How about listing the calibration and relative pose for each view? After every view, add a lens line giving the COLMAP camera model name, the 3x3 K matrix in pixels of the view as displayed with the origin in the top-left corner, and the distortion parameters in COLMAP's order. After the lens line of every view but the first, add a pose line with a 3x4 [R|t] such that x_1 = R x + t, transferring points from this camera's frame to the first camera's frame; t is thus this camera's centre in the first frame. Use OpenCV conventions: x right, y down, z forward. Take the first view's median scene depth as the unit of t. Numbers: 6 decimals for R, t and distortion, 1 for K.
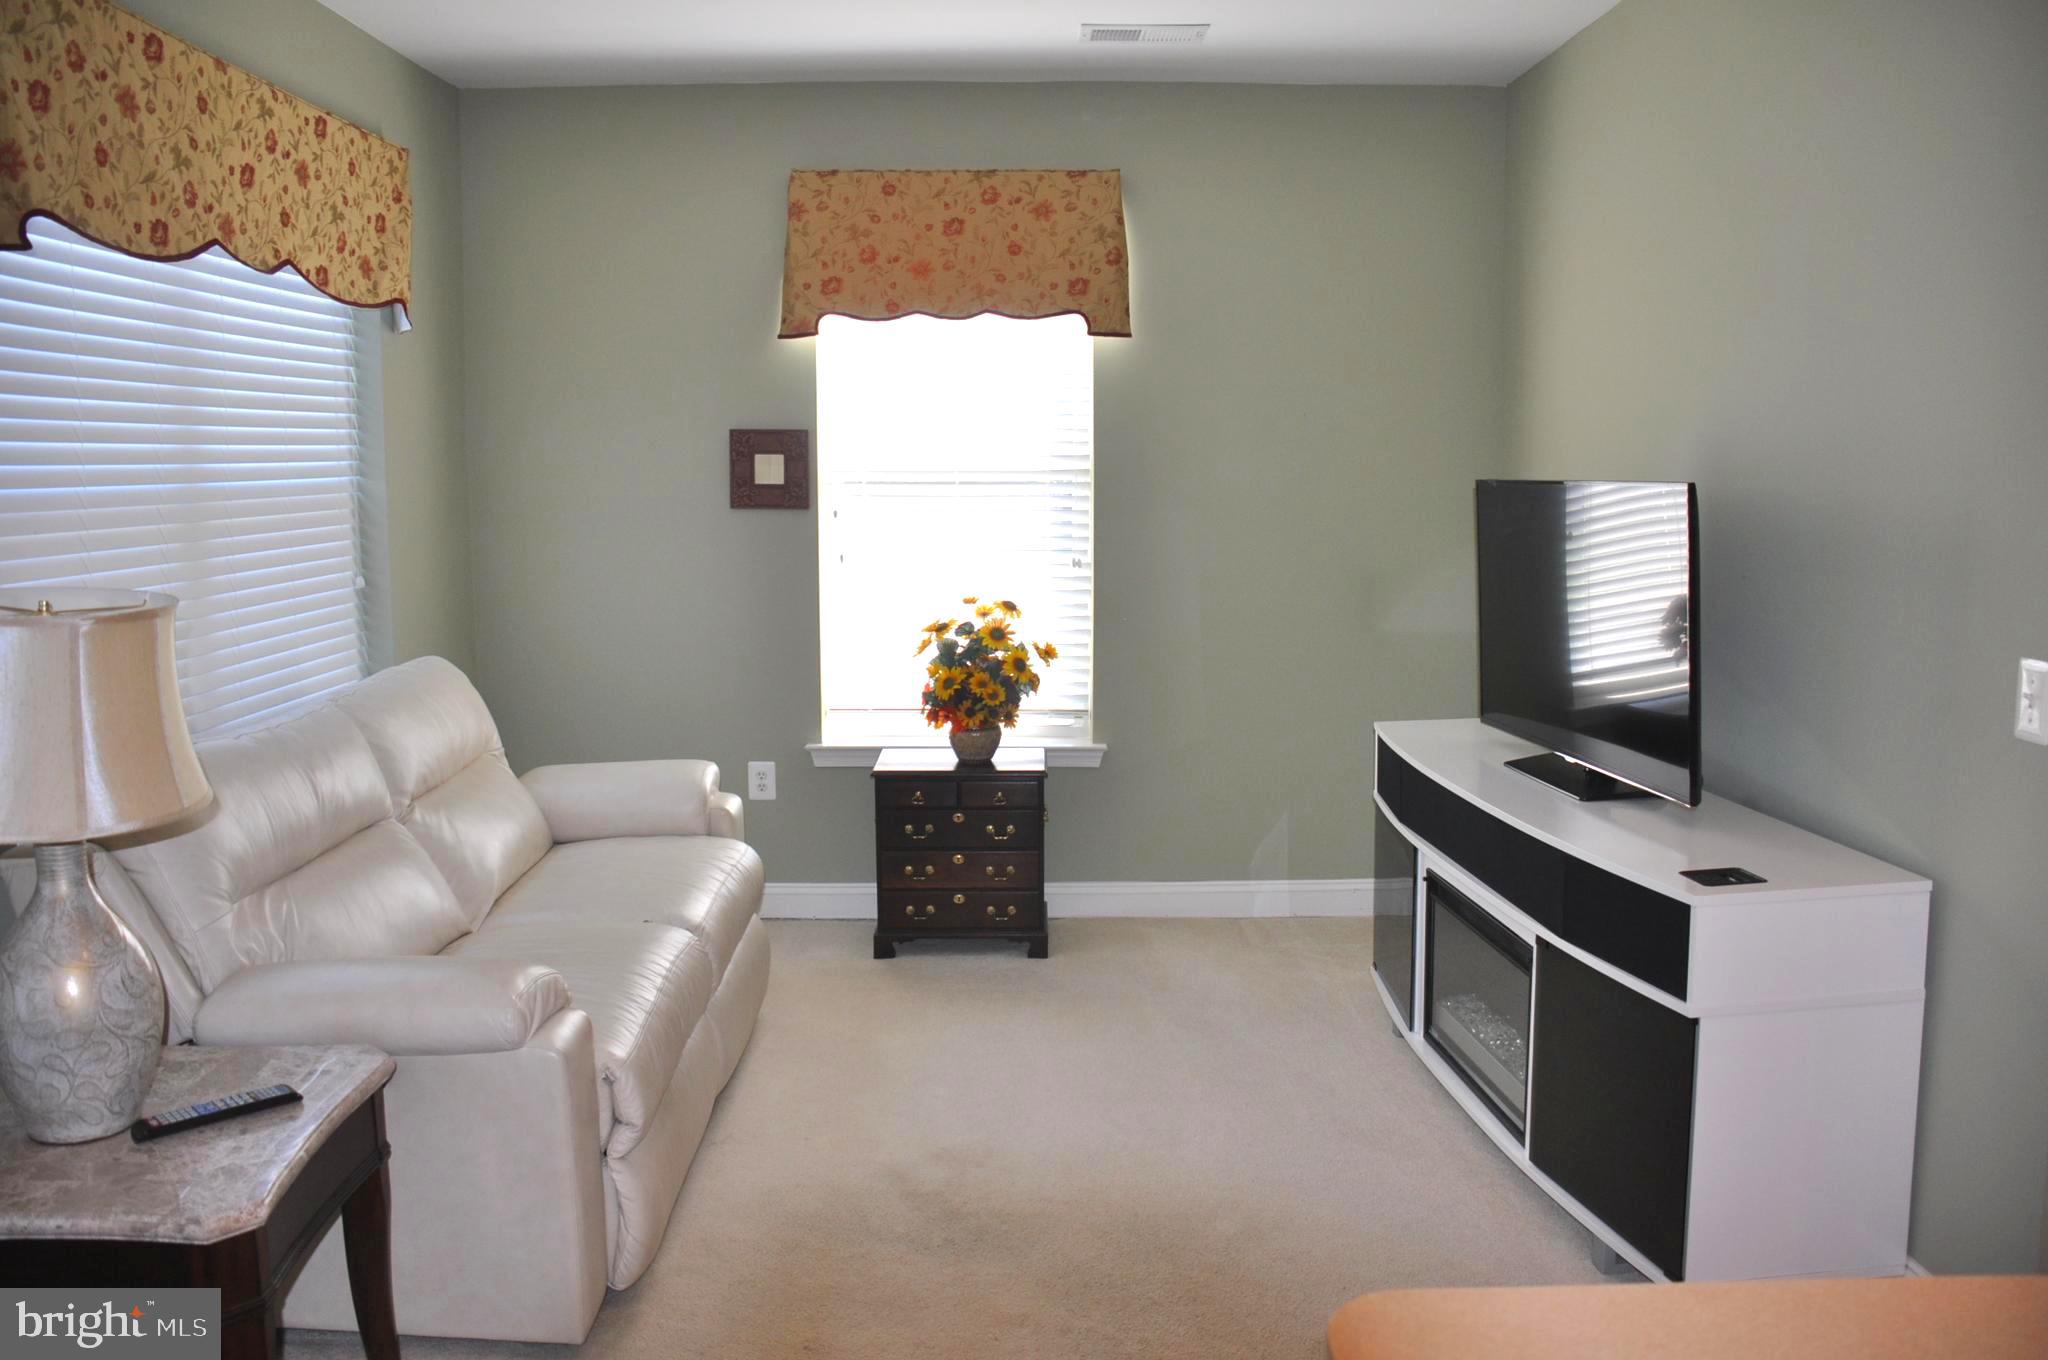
lens RADIAL K [[1619.8, 0, 1020.0], [0, 1619.8, 665.6], [0, 0, 1]] dist [-0.143683, 0.101539]
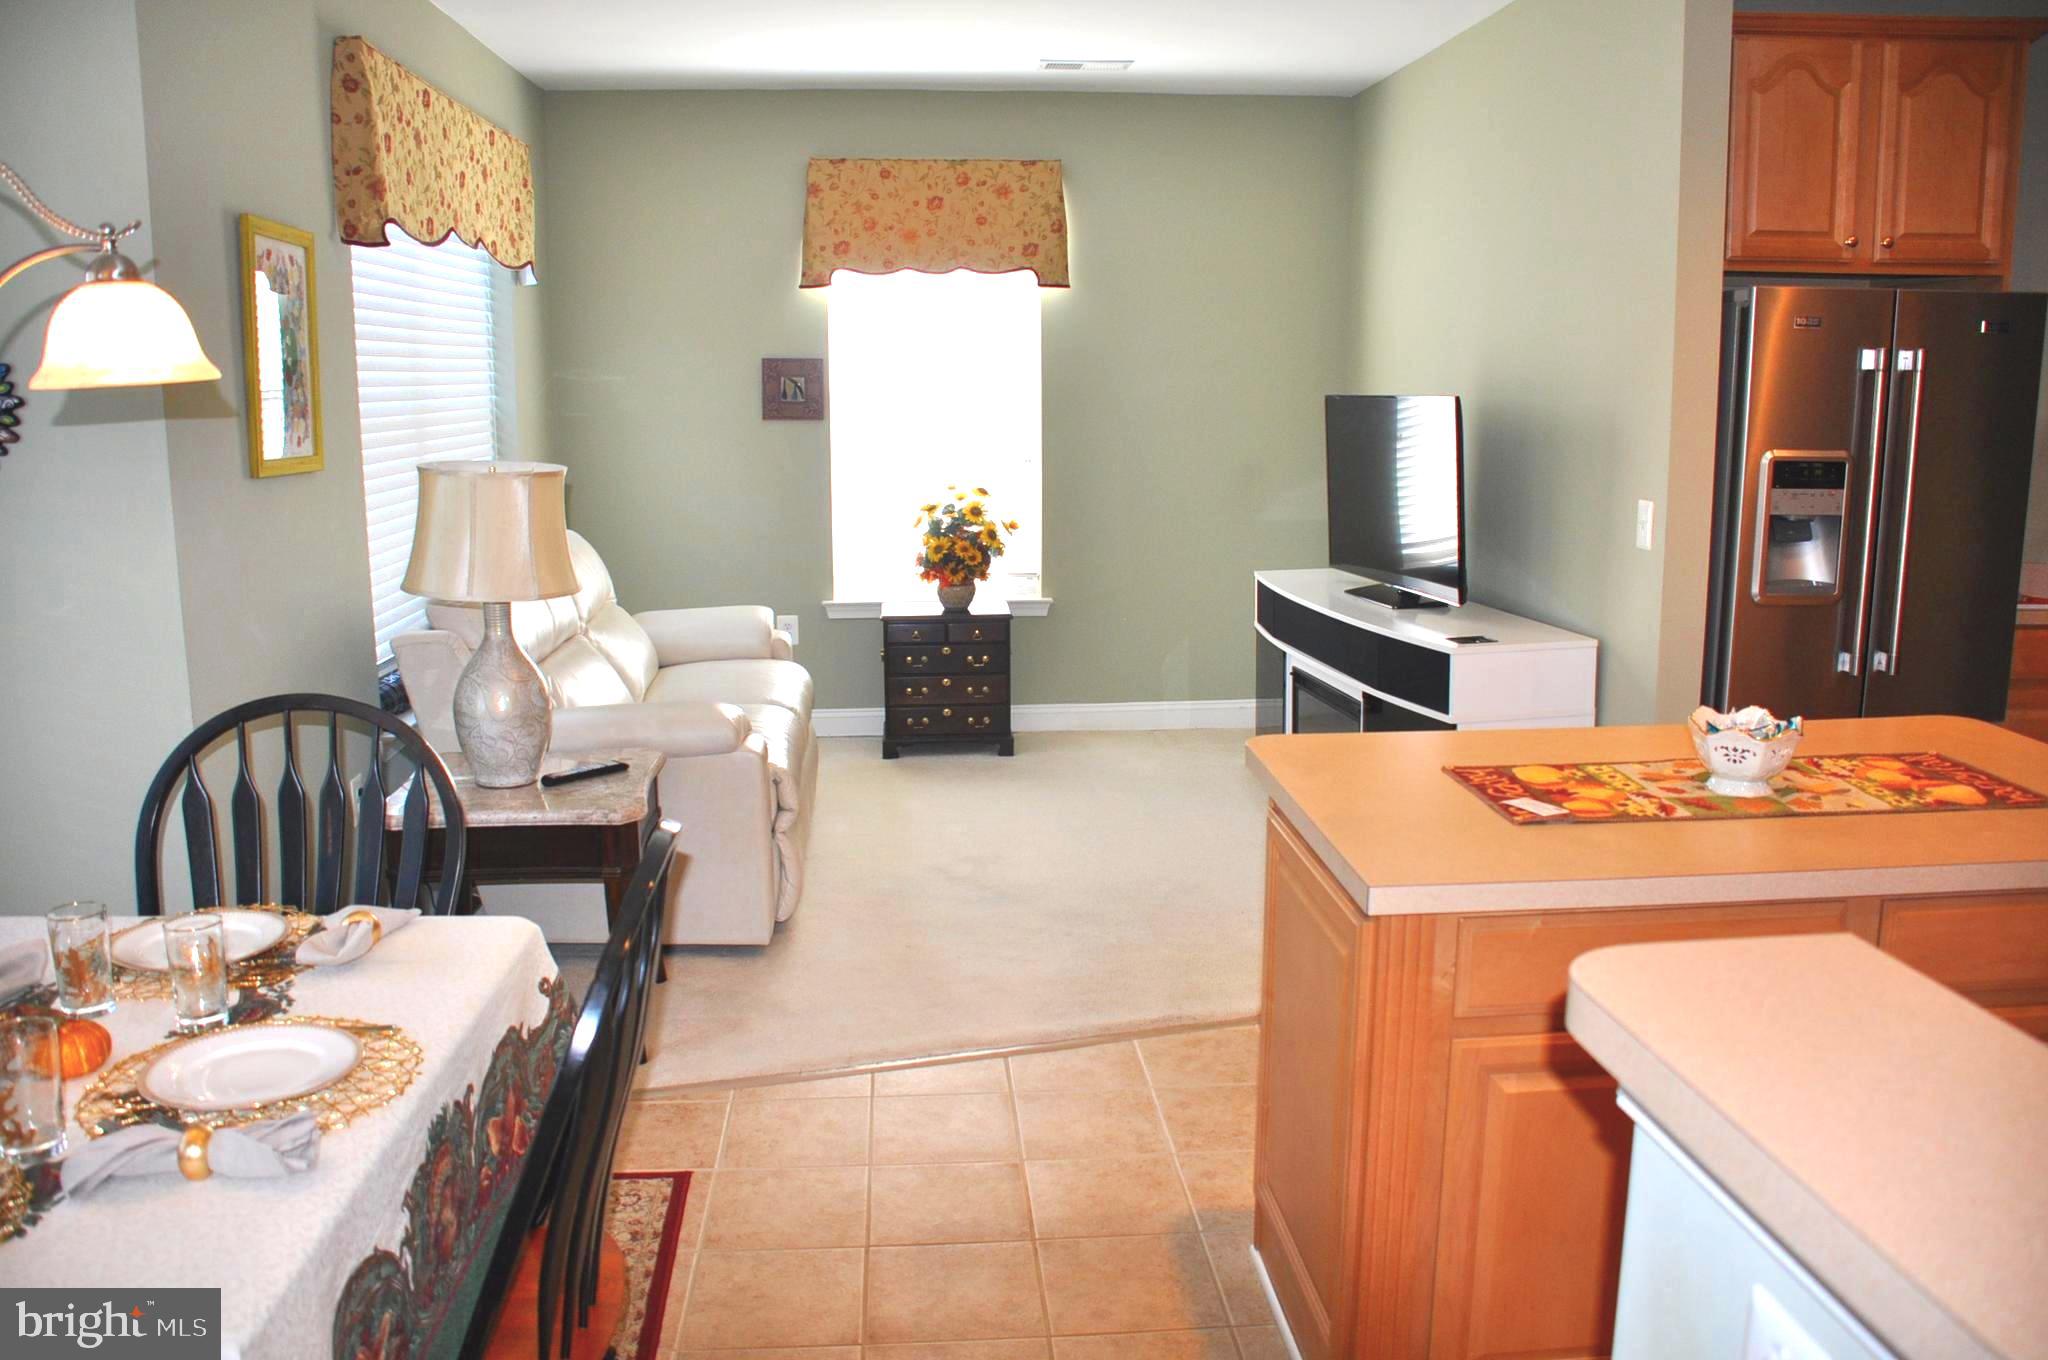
lens RADIAL K [[1619.8, 0, 1020.0], [0, 1619.8, 665.6], [0, 0, 1]] dist [-0.143683, 0.101539]
pose [[0.996960, -0.015355, 0.076383, -0.078480], [0.011583, 0.998703, 0.049579, 0.040165], [-0.077045, -0.048543, 0.995845, -0.329938]]
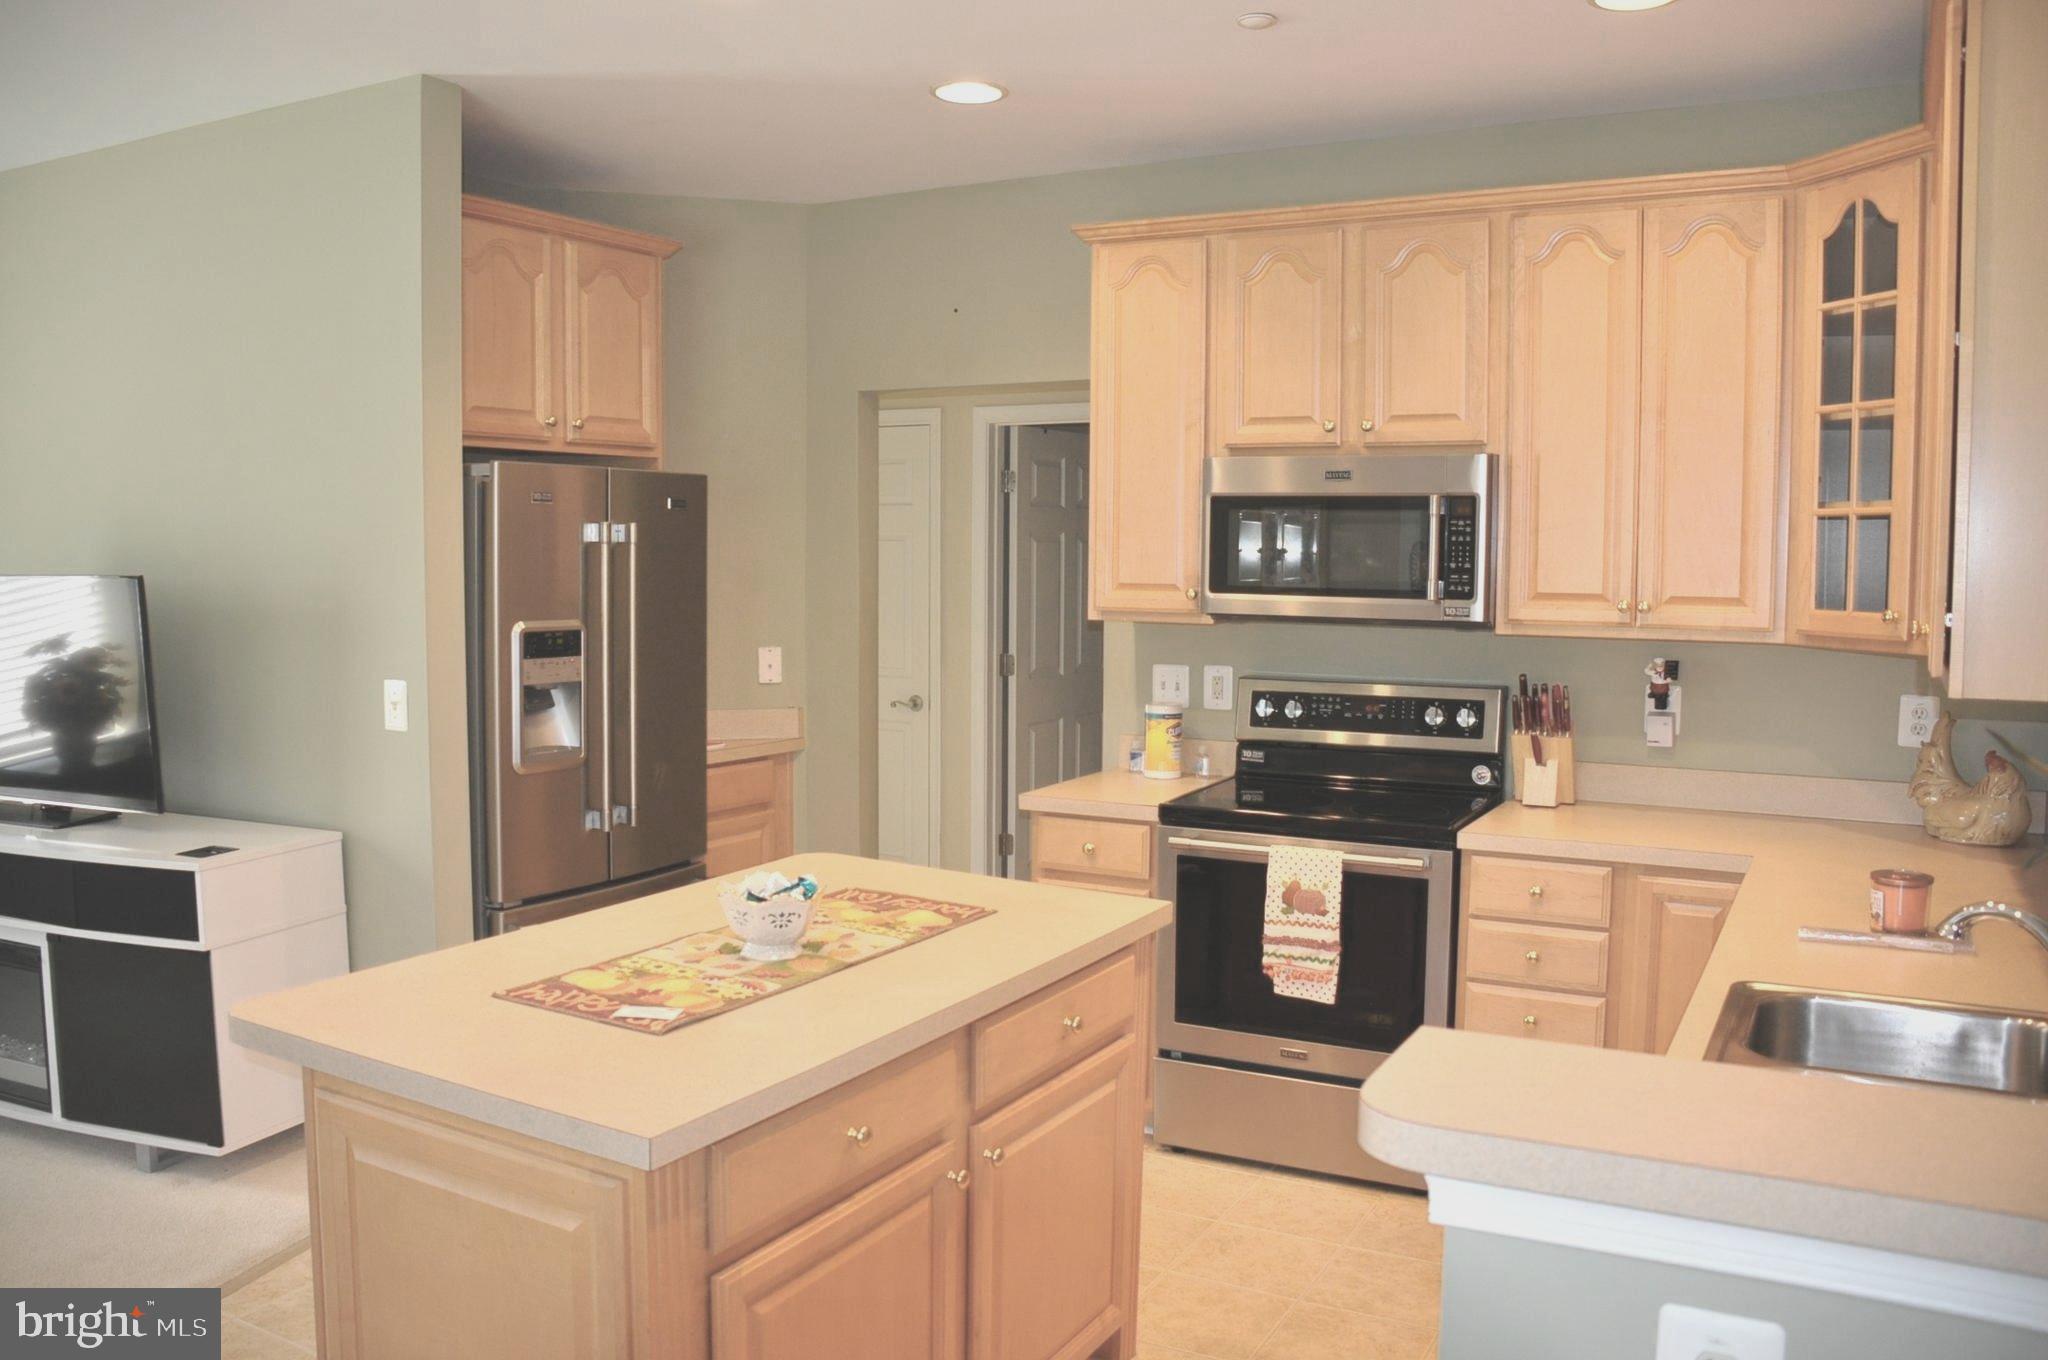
lens RADIAL K [[1619.8, 0, 1020.0], [0, 1619.8, 665.6], [0, 0, 1]] dist [-0.143683, 0.101539]
pose [[0.495841, -0.059956, 0.866341, -0.220769], [0.105686, 0.994365, 0.008328, 0.017980], [-0.861959, 0.087431, 0.499383, -0.191777]]
